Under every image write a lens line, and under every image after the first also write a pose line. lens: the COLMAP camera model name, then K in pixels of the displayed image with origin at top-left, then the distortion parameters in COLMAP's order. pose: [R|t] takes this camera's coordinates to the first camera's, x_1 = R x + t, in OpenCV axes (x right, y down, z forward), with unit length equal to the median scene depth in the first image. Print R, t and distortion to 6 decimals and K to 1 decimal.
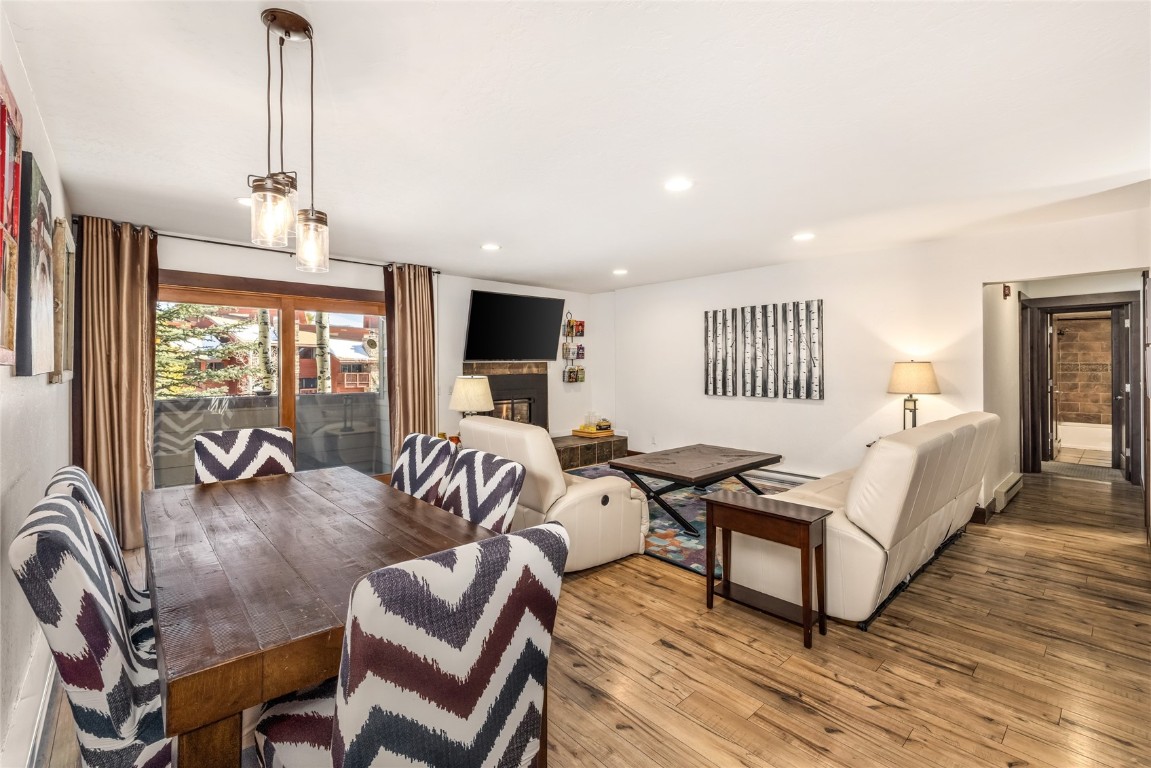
lens RADIAL K [[505.5, 0, 562.1], [0, 505.5, 363.9], [0, 0, 1]] dist [0.002784, 0.000504]
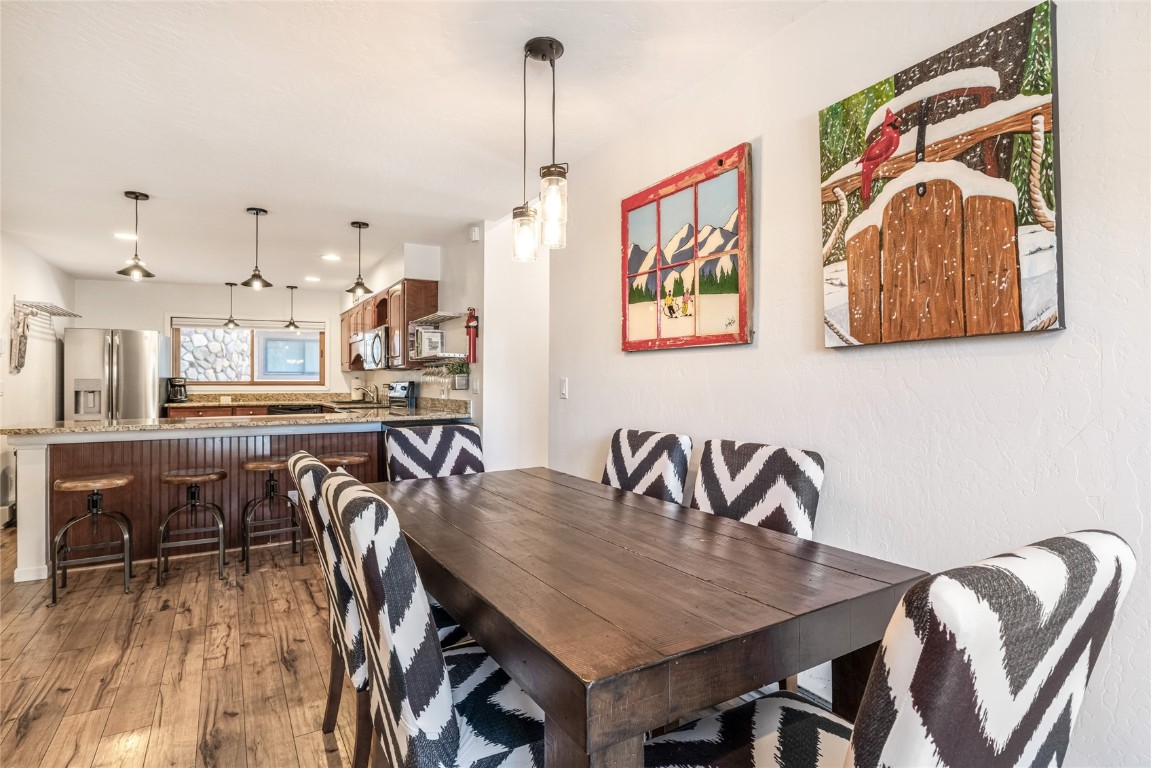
lens RADIAL K [[579.0, 0, 574.2], [0, 579.0, 380.9], [0, 0, 1]] dist [-0.004952, 0.002230]
pose [[-0.983240, 0.004359, 0.182264, -0.244595], [0.002721, 0.999954, -0.009237, 0.028827], [-0.182296, -0.008586, -0.983206, 0.657545]]
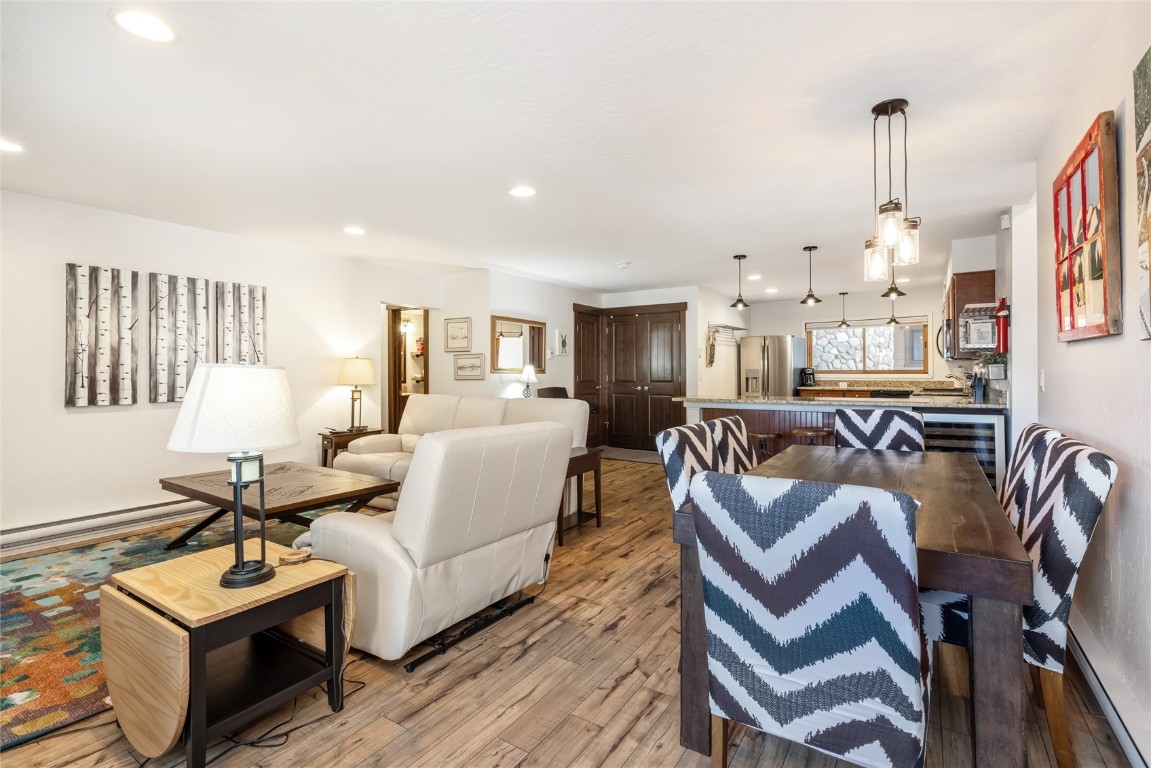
lens RADIAL K [[534.2, 0, 581.9], [0, 534.2, 364.8], [0, 0, 1]] dist [-0.005369, 0.001329]
pose [[-0.272883, 0.015223, 0.961927, -0.502868], [-0.000213, 0.999874, -0.015884, 0.023877], [-0.962047, -0.004539, -0.272846, 0.648904]]
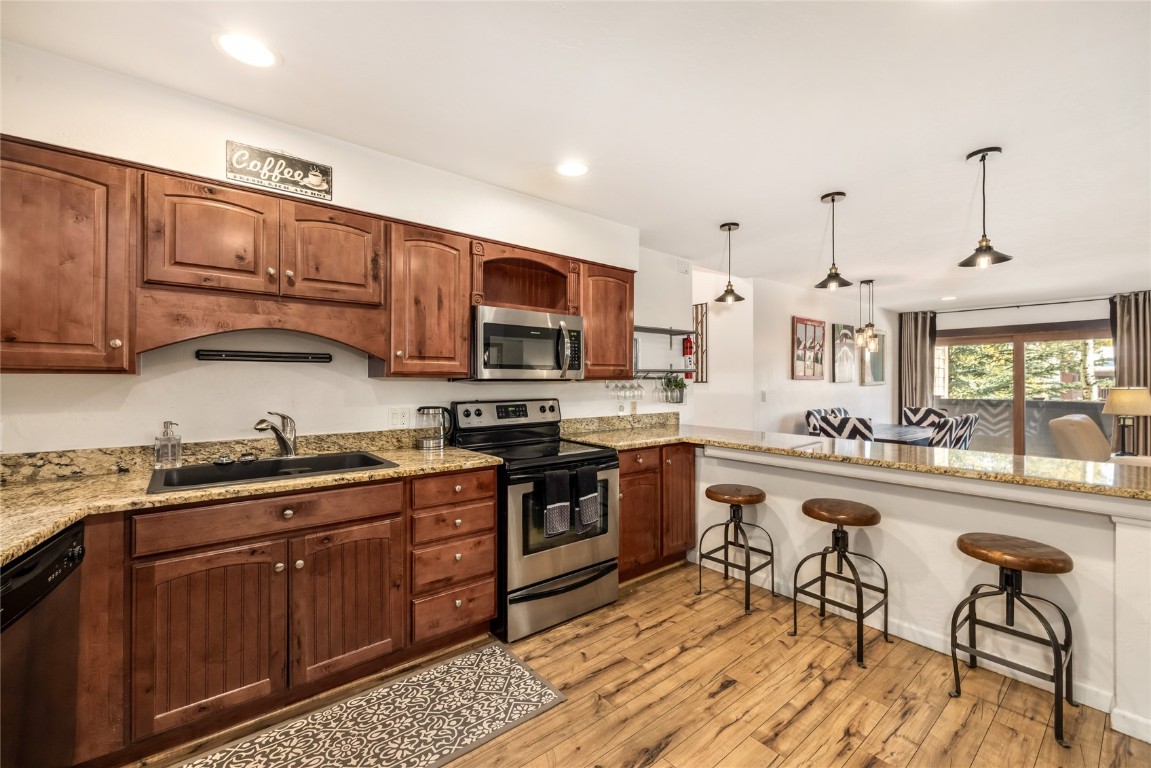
lens RADIAL K [[505.5, 0, 579.1], [0, 505.5, 382.9], [0, 0, 1]] dist [0.002784, 0.000504]
pose [[-0.016433, 0.008462, -0.999829, 0.846146], [0.005420, 0.999950, 0.008374, -0.004524], [0.999850, -0.005282, -0.016478, -0.258820]]
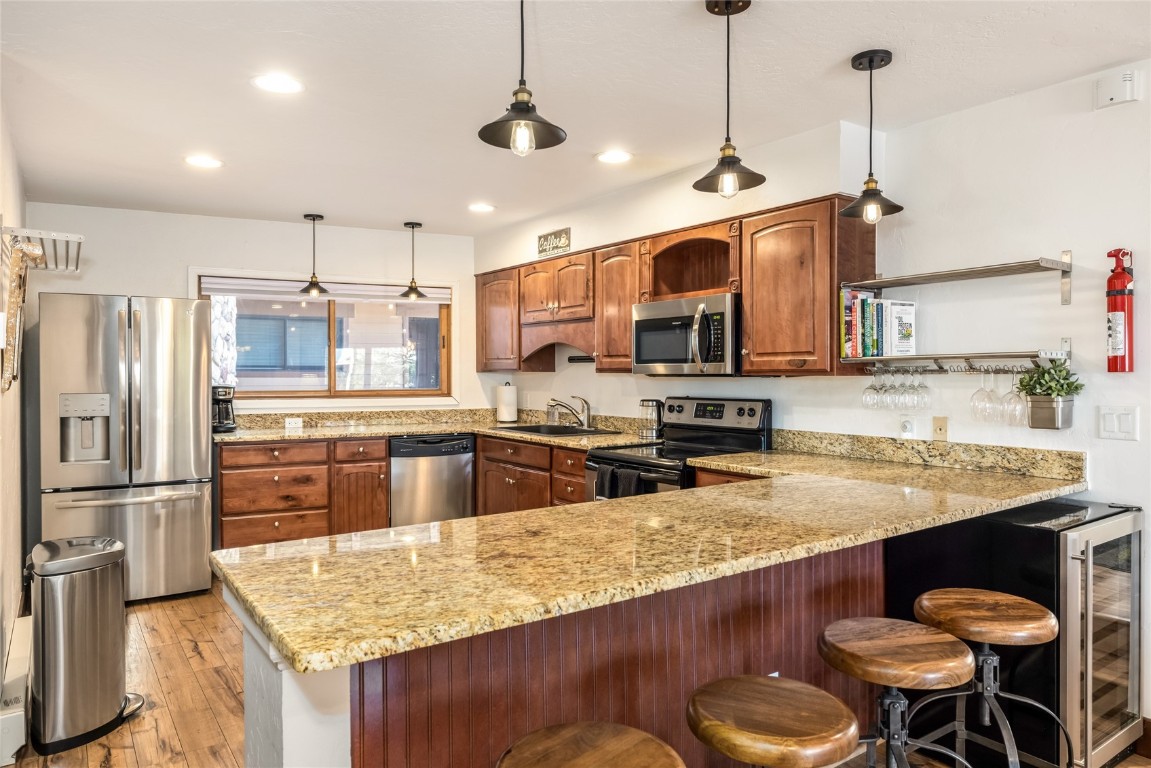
lens RADIAL K [[727.3, 0, 581.2], [0, 727.3, 381.0], [0, 0, 1]] dist [0.002376, -0.001287]
pose [[-0.994433, 0.003885, 0.105296, 0.326814], [0.004469, 0.999976, 0.005315, -0.002052], [-0.105273, 0.005756, -0.994427, 0.388684]]
